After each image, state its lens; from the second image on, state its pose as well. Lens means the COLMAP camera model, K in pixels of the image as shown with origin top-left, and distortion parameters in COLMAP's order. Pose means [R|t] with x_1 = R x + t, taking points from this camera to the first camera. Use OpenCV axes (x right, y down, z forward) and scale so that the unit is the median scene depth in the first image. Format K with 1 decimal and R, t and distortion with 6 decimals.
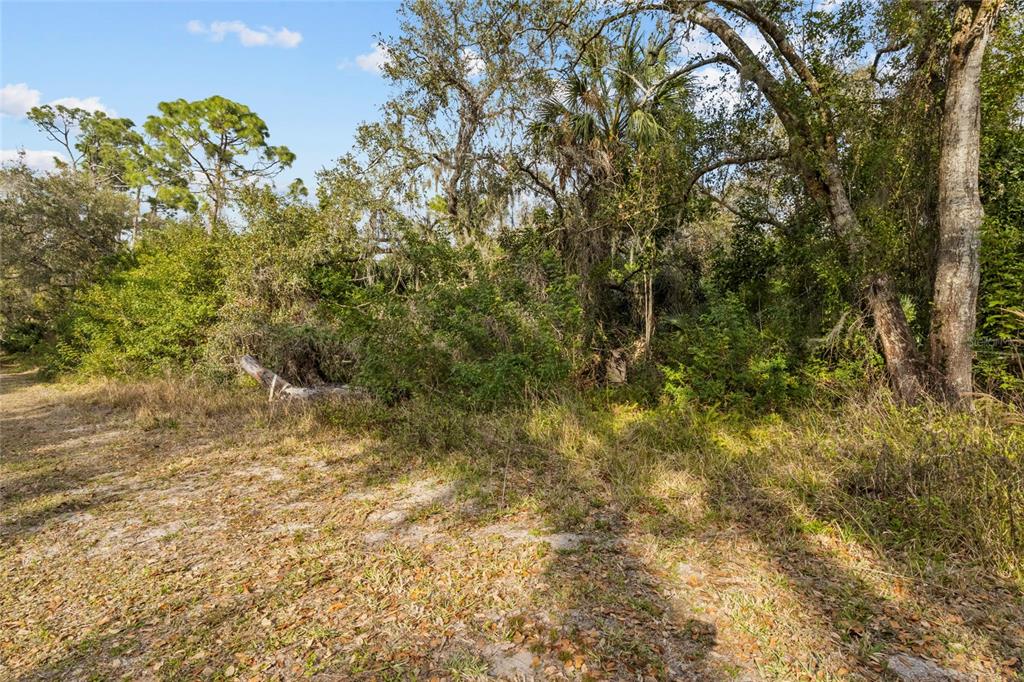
lens RADIAL K [[544.0, 0, 509.9], [0, 544.0, 335.5], [0, 0, 1]] dist [-0.000129, 0.000644]
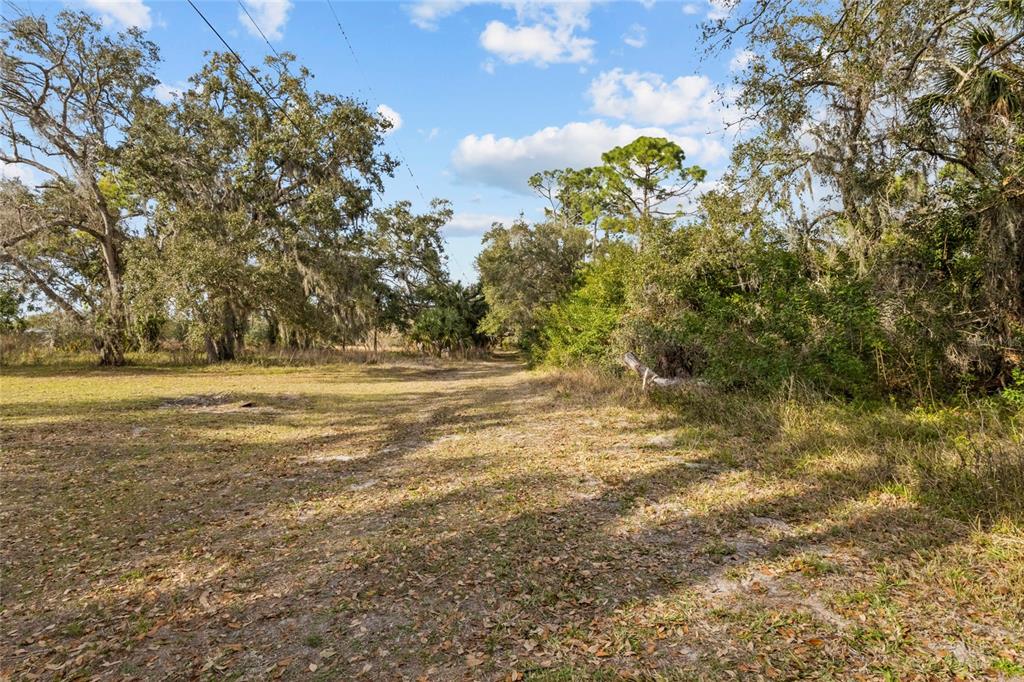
lens RADIAL K [[544.0, 0, 509.9], [0, 544.0, 335.5], [0, 0, 1]] dist [-0.000129, 0.000644]
pose [[0.712070, -0.012588, -0.701996, 0.092202], [0.013359, 0.999901, -0.004378, -0.001592], [0.701982, -0.006261, 0.712168, -0.060161]]
